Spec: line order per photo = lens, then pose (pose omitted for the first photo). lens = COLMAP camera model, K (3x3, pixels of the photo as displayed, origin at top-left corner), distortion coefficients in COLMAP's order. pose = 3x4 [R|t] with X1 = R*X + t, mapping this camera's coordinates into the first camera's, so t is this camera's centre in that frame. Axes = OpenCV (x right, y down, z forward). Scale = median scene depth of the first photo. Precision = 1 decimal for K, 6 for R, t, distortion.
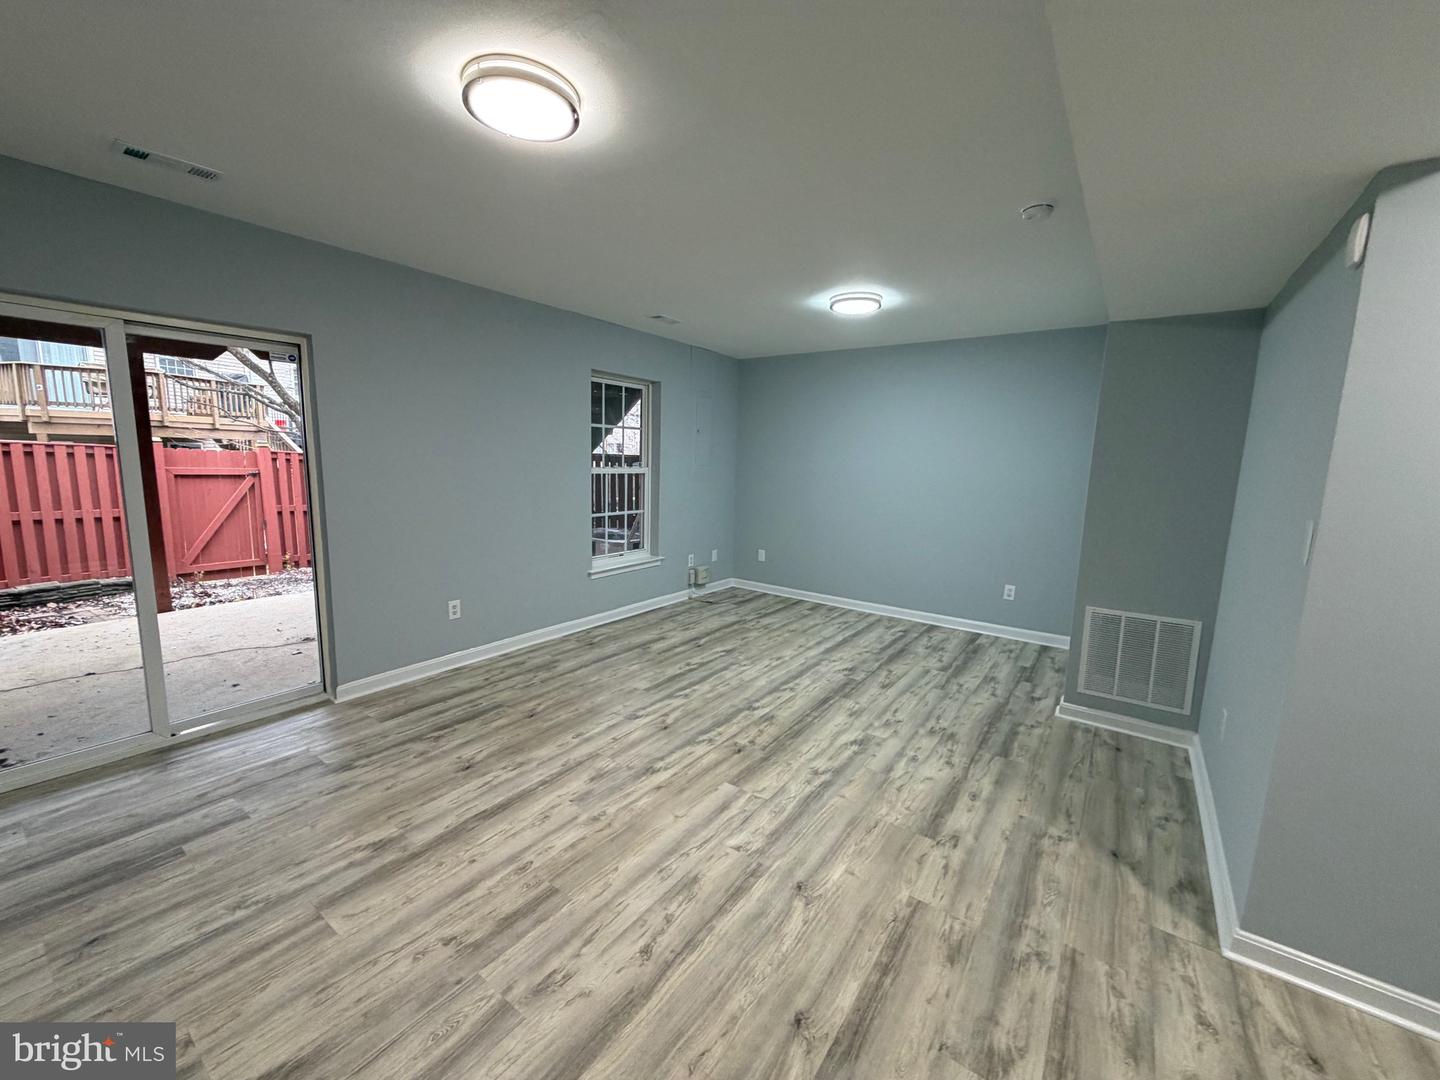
lens RADIAL K [[573.8, 0, 716.4], [0, 573.8, 538.1], [0, 0, 1]] dist [-0.000077, 0.000076]
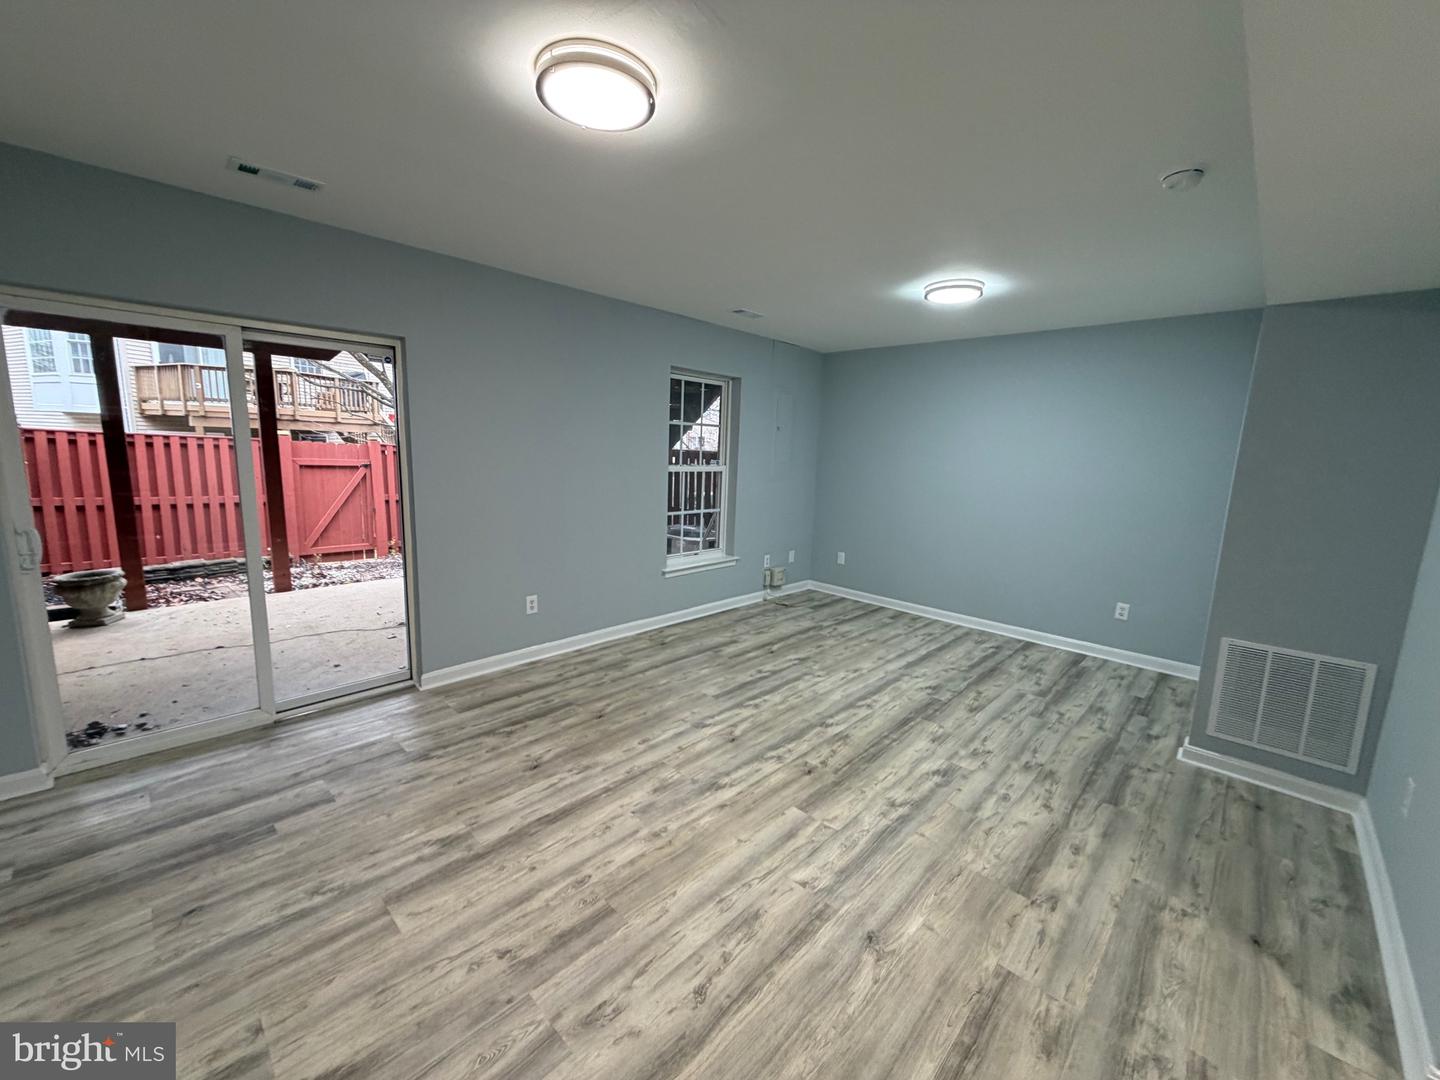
lens RADIAL K [[573.8, 0, 716.4], [0, 573.8, 538.1], [0, 0, 1]] dist [-0.000077, 0.000076]
pose [[0.990122, 0.030279, -0.136903, 0.005449], [-0.028711, 0.999498, 0.013414, -0.020969], [0.137240, -0.009351, 0.990494, 0.045507]]
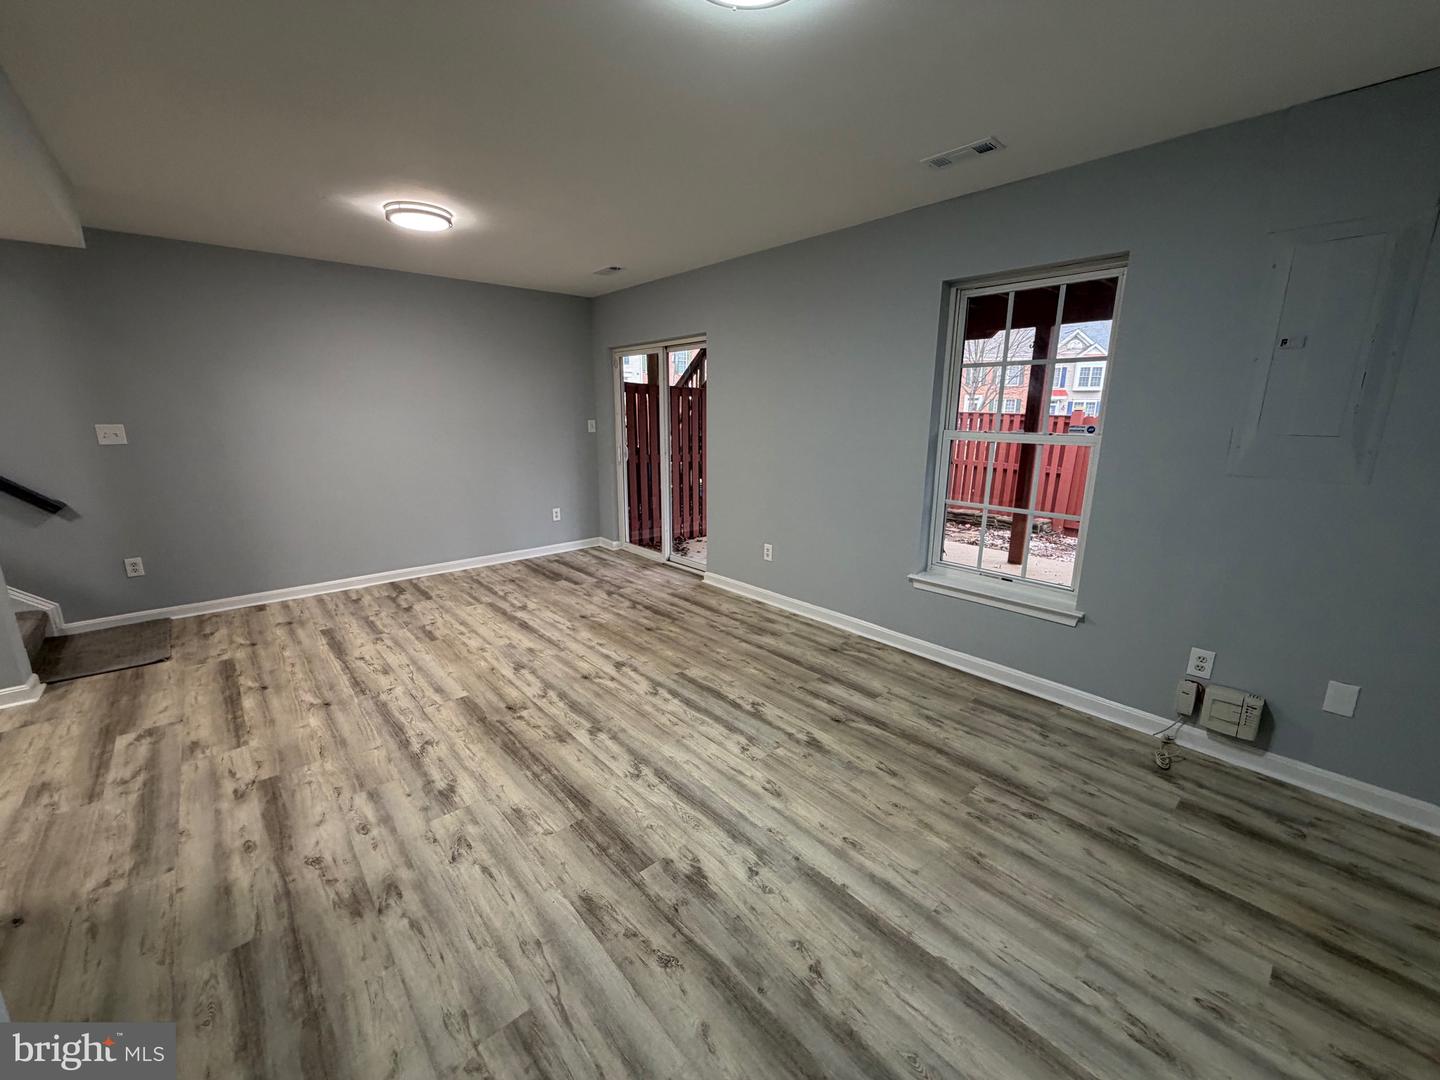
lens RADIAL K [[573.8, 0, 716.4], [0, 573.8, 538.1], [0, 0, 1]] dist [-0.000077, 0.000076]
pose [[-0.217287, 0.187391, -0.957951, 0.817166], [-0.148421, 0.963645, 0.222170, -0.175465], [0.964758, 0.190455, -0.181575, 1.402643]]
